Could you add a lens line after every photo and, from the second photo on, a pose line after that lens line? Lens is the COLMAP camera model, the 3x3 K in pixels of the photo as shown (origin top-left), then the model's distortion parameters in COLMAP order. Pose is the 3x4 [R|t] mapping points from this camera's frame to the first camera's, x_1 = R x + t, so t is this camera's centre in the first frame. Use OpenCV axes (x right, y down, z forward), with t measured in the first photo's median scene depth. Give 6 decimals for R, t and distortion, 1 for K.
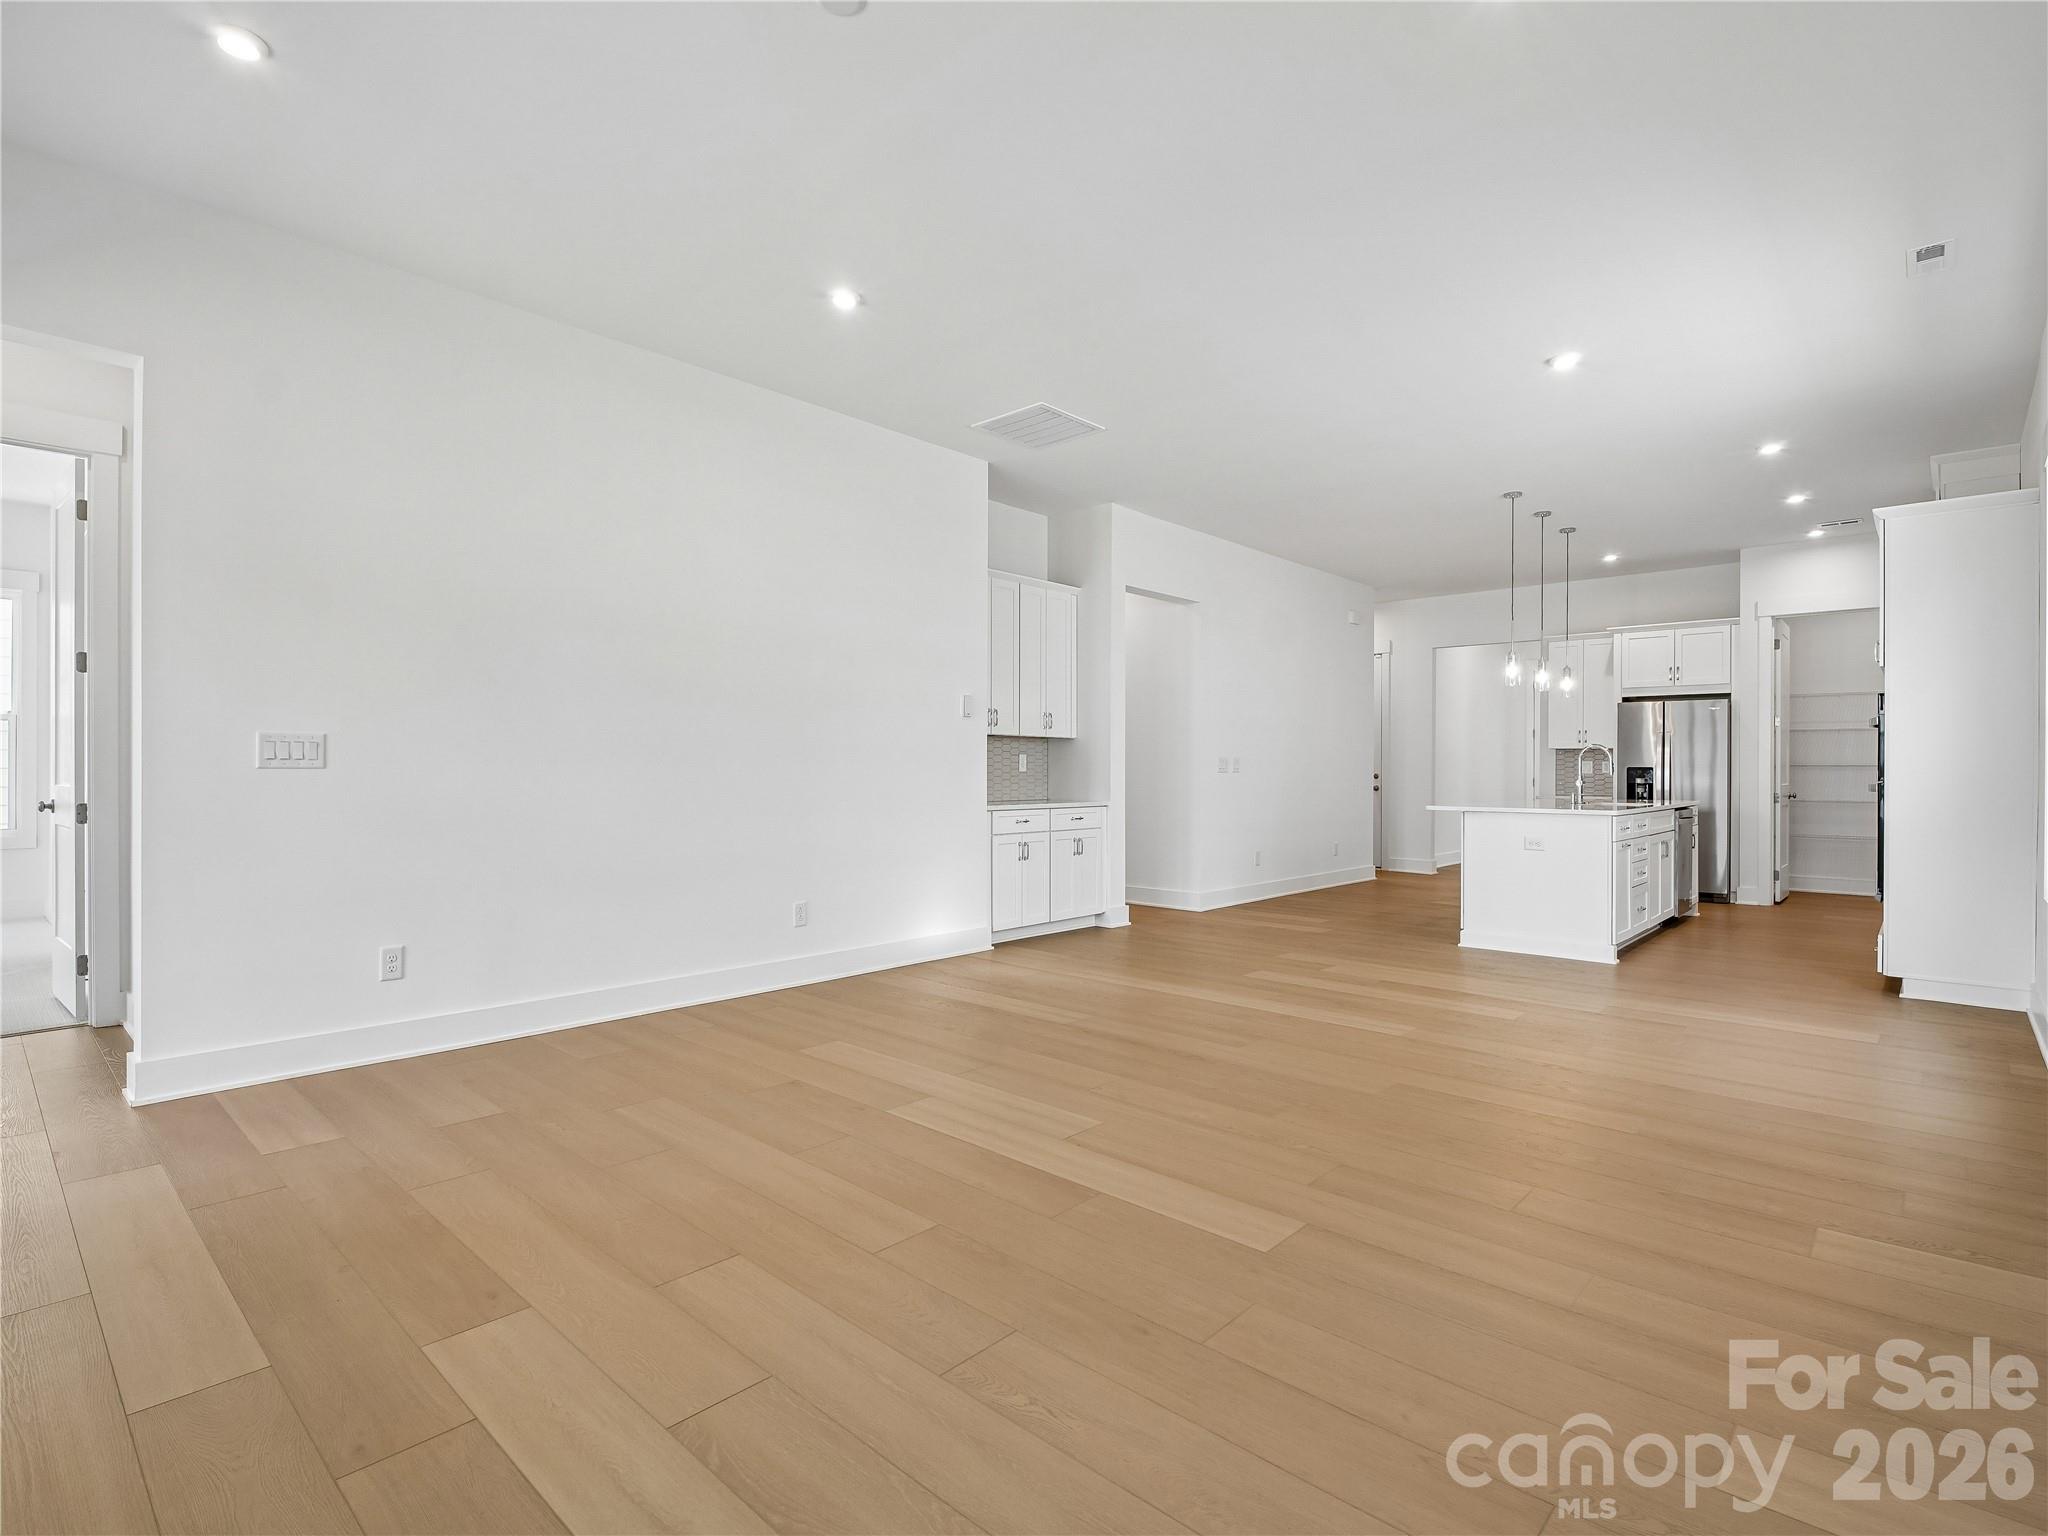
lens RADIAL K [[1020.5, 0, 1021.3], [0, 1020.5, 772.9], [0, 0, 1]] dist [-0.000529, -0.009205]
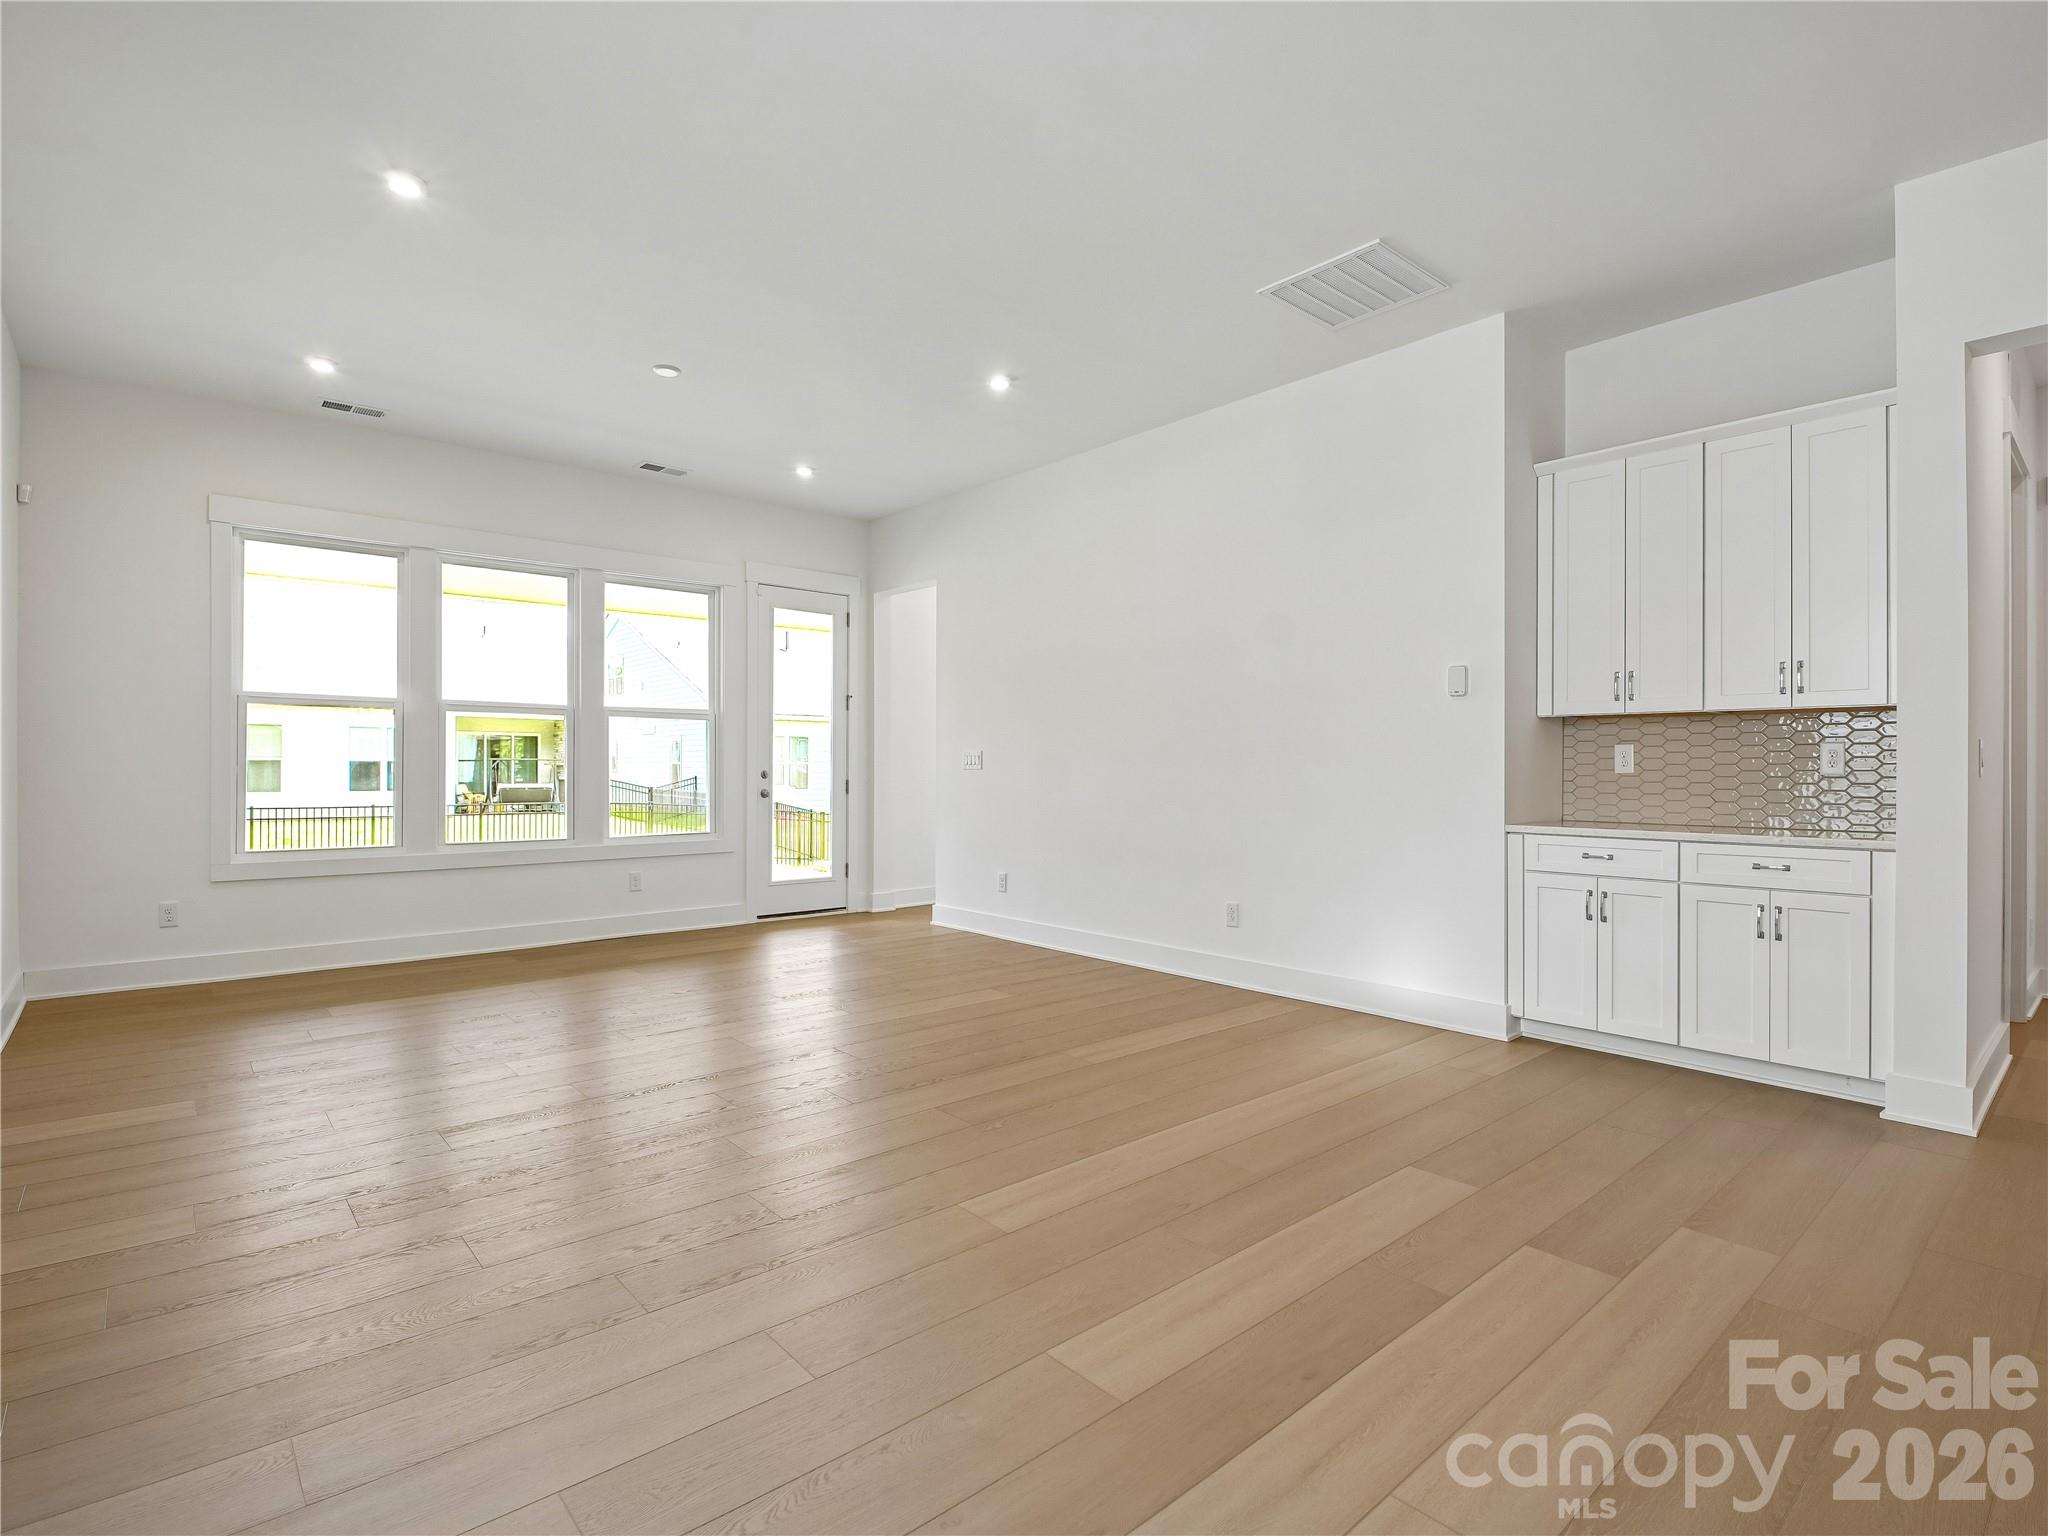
lens RADIAL K [[1020.5, 0, 1024.7], [0, 1020.5, 761.8], [0, 0, 1]] dist [-0.000529, -0.009205]
pose [[-0.101061, -0.015033, -0.994767, 0.636942], [-0.014135, 0.999807, -0.013673, 0.004398], [0.994780, 0.012679, -0.101254, 0.722793]]
